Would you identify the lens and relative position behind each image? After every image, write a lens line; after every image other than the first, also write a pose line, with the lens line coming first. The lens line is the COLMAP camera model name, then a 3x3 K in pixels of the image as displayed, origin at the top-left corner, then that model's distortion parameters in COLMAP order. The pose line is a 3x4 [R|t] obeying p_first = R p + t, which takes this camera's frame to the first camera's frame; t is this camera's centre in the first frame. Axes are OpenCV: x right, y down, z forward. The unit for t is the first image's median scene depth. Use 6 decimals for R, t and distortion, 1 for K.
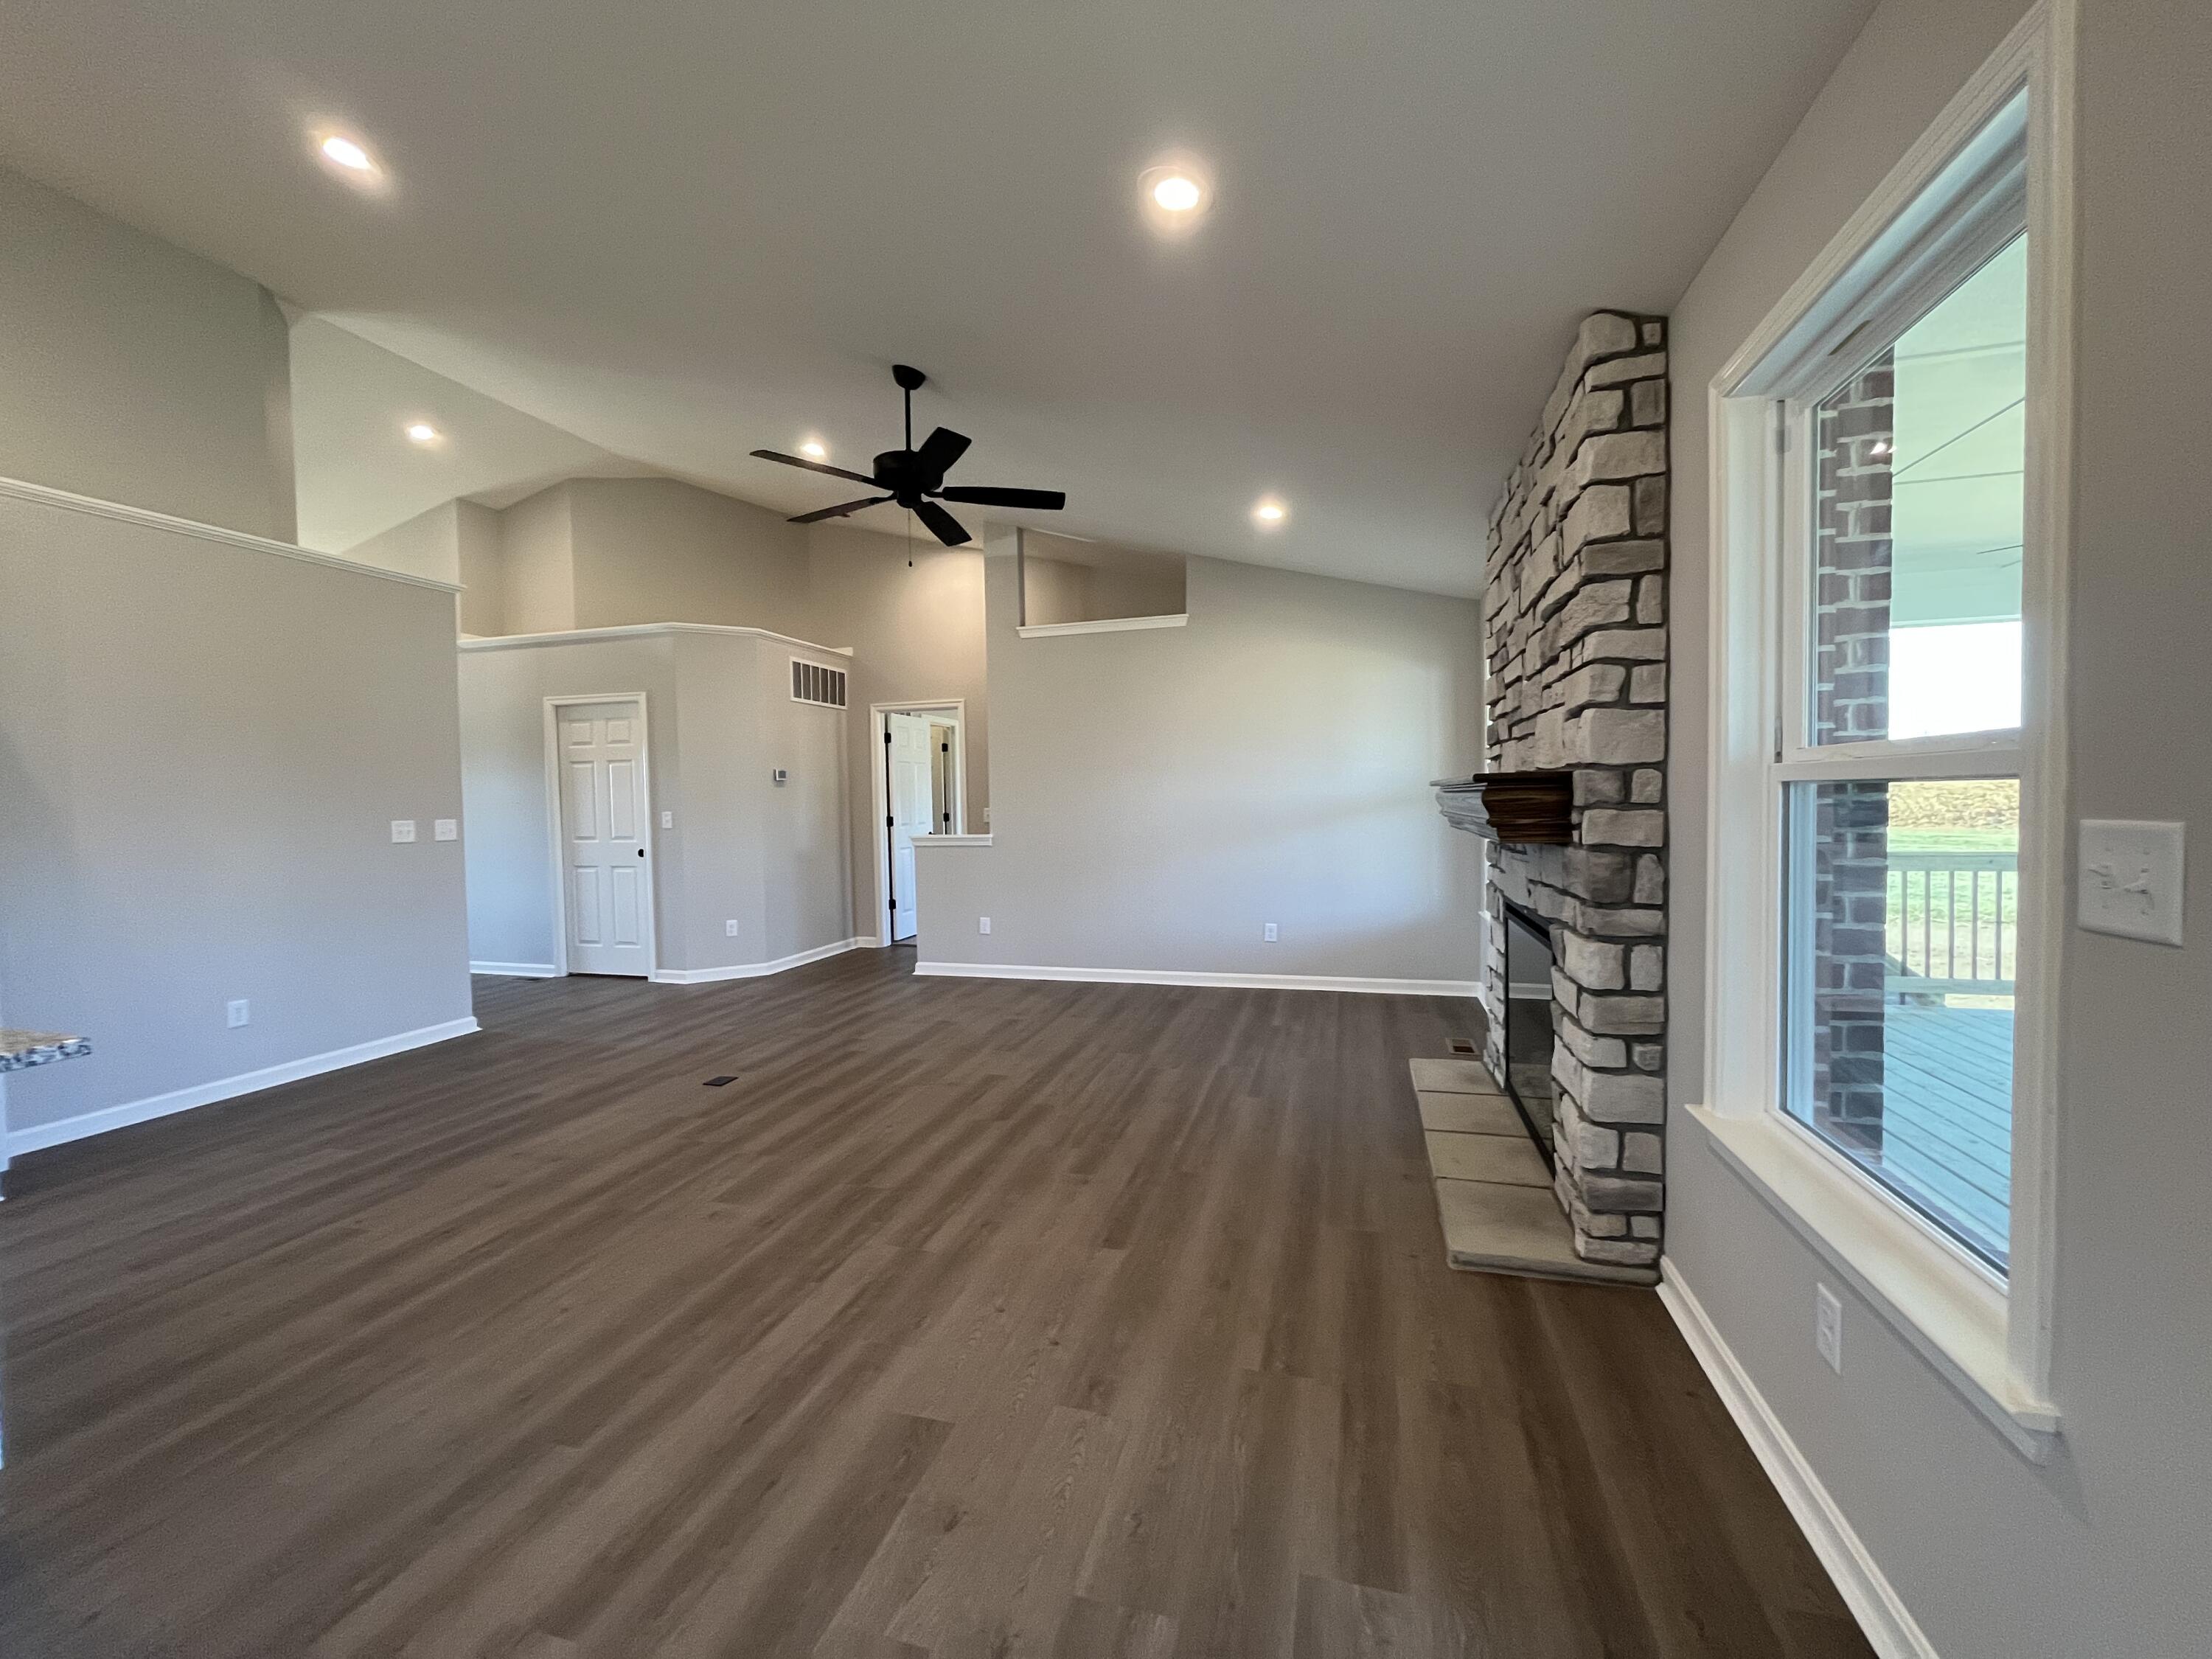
lens RADIAL K [[882.7, 0, 1106.3], [0, 882.7, 814.9], [0, 0, 1]] dist [-0.008035, 0.001132]
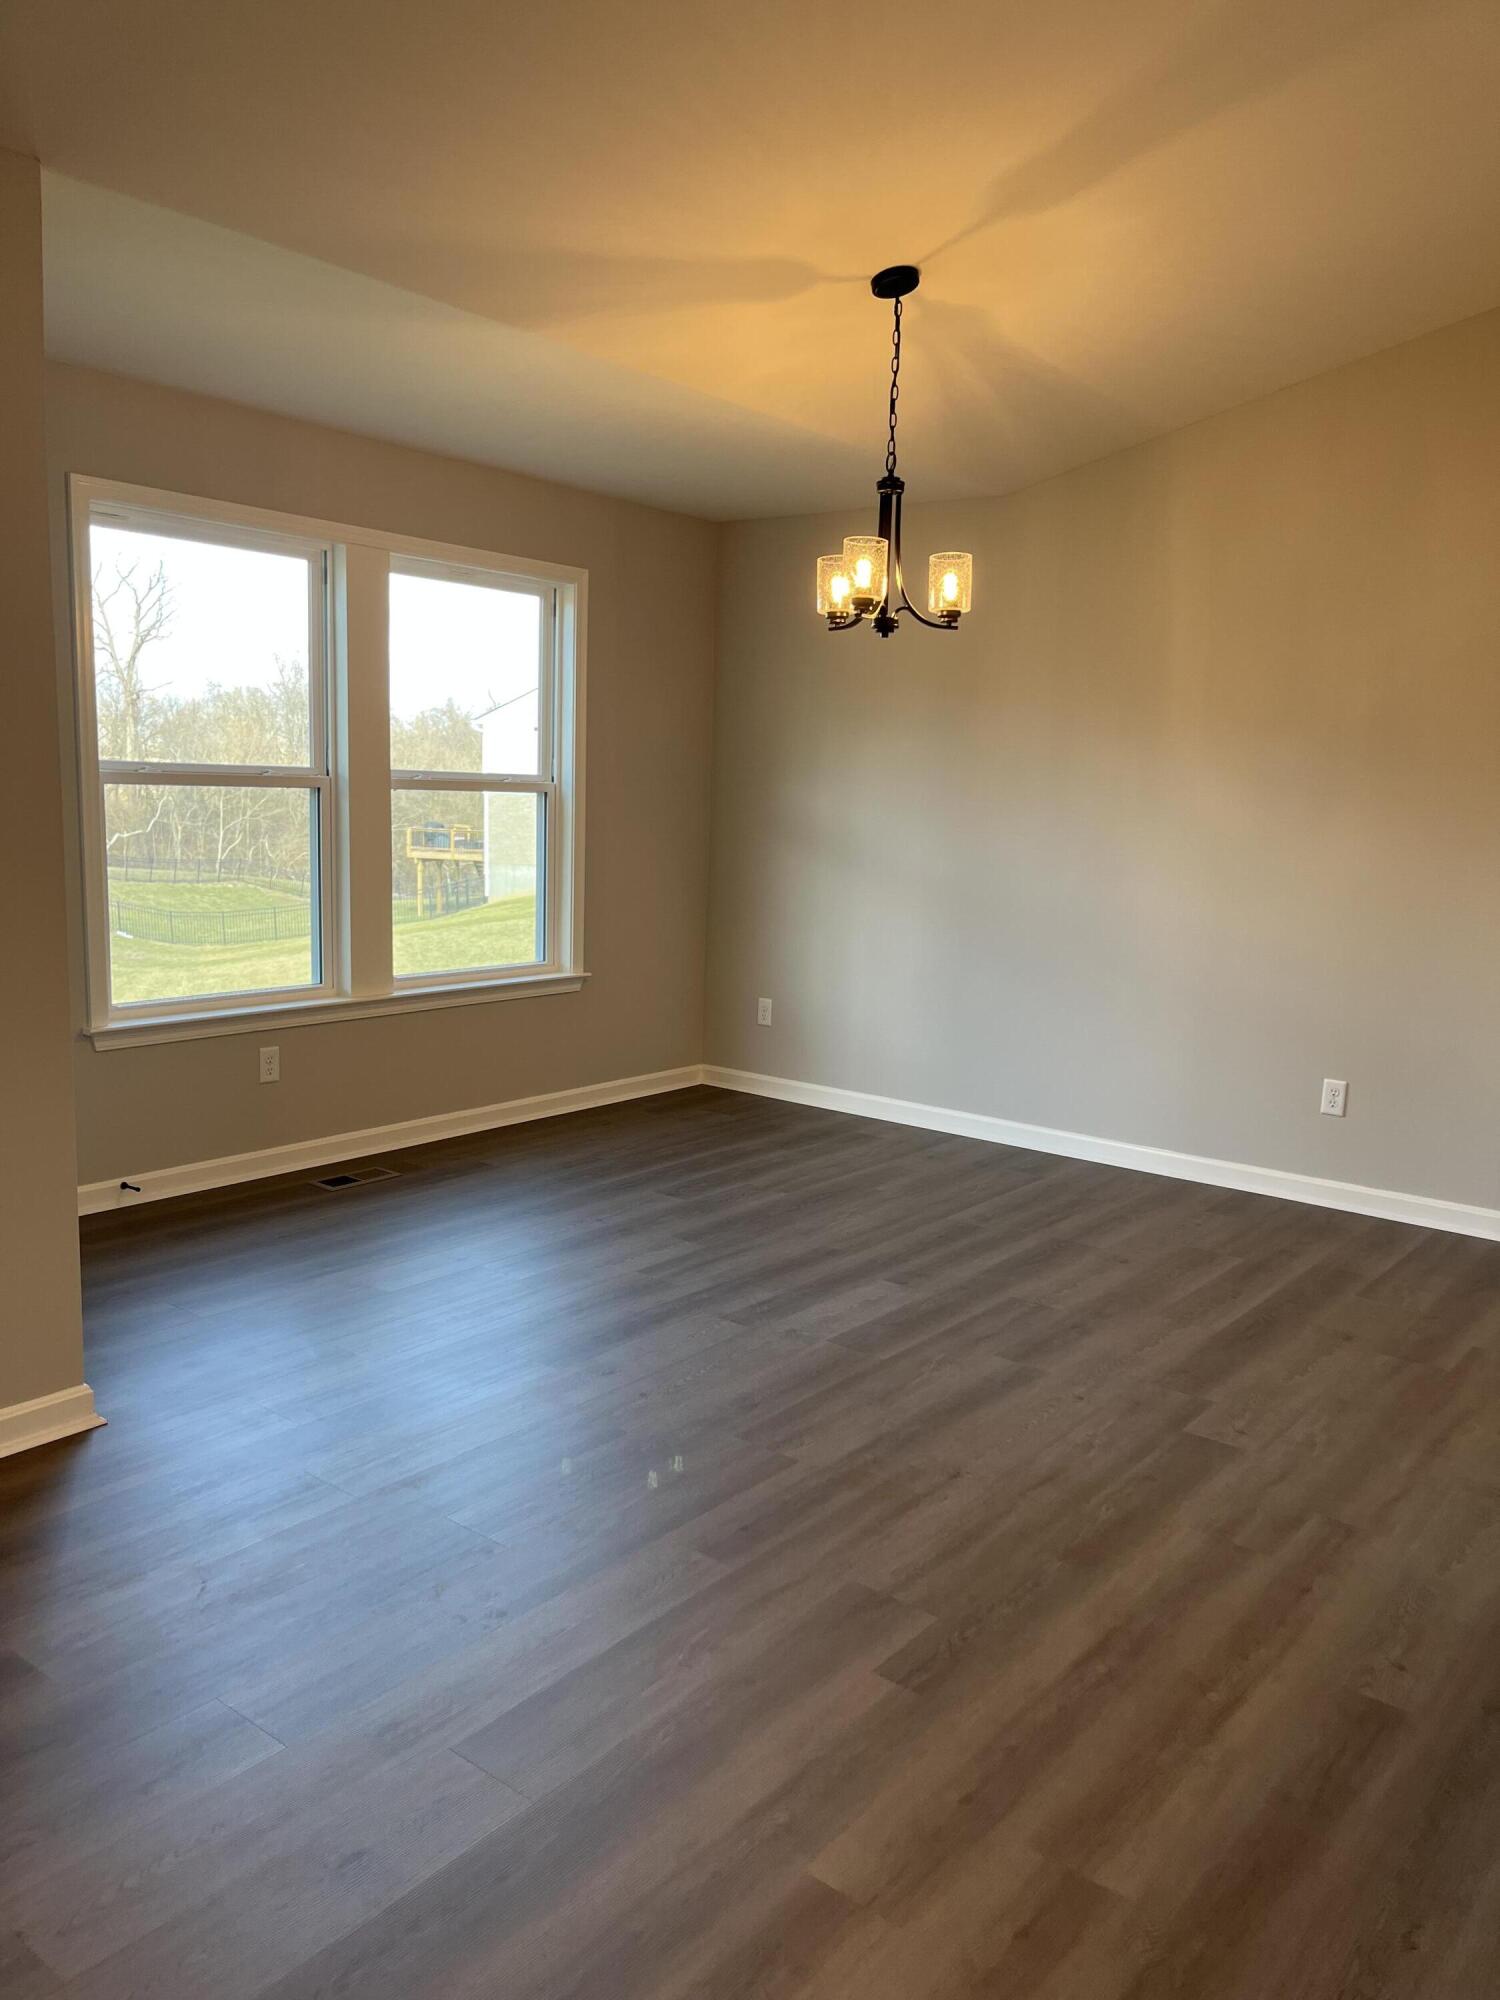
lens RADIAL K [[1514.4, 0, 751.2], [0, 1514.4, 990.9], [0, 0, 1]] dist [0.050316, -0.043068]
pose [[-0.921378, -0.060405, 0.383944, -0.521471], [-0.003561, 0.989120, 0.147069, -0.048004], [-0.388651, 0.134139, -0.911569, 1.092458]]
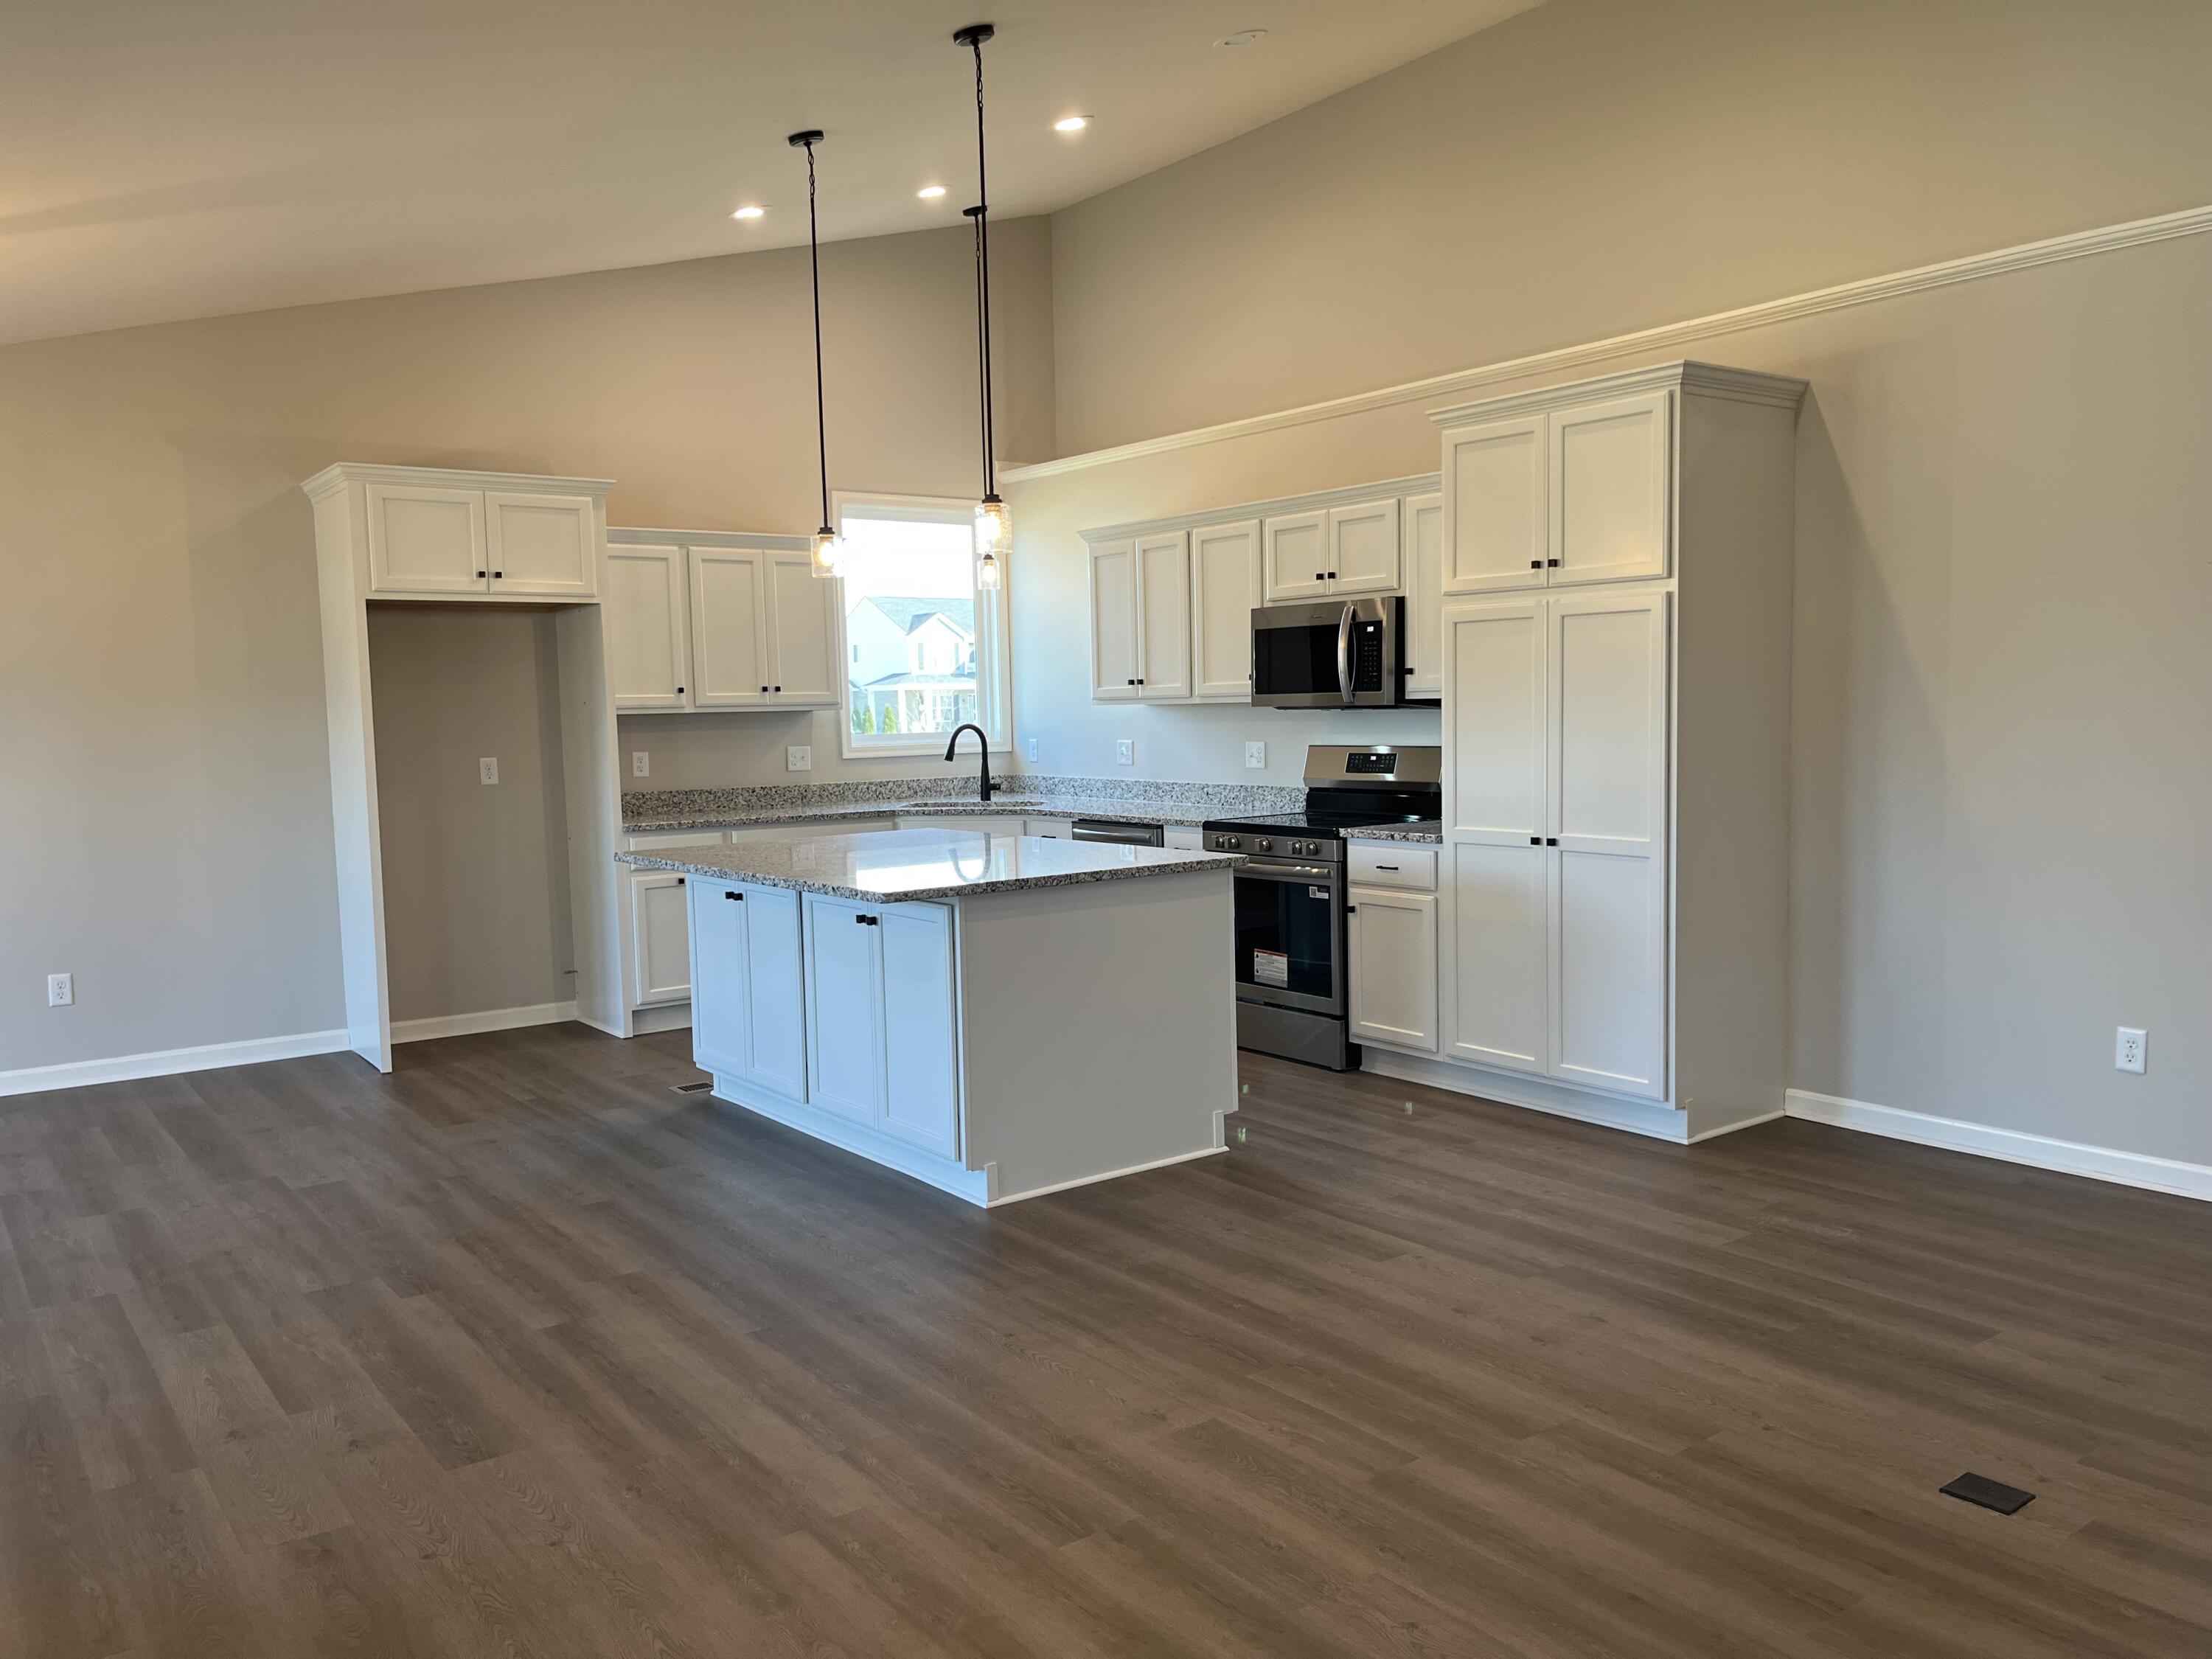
lens RADIAL K [[1674.9, 0, 1103.6], [0, 1674.9, 828.6], [0, 0, 1]] dist [0.050316, -0.043068]
pose [[-0.610765, 0.094131, -0.786197, 0.469597], [0.020744, 0.994470, 0.102952, -0.078683], [0.791540, 0.046570, -0.609341, 1.679763]]
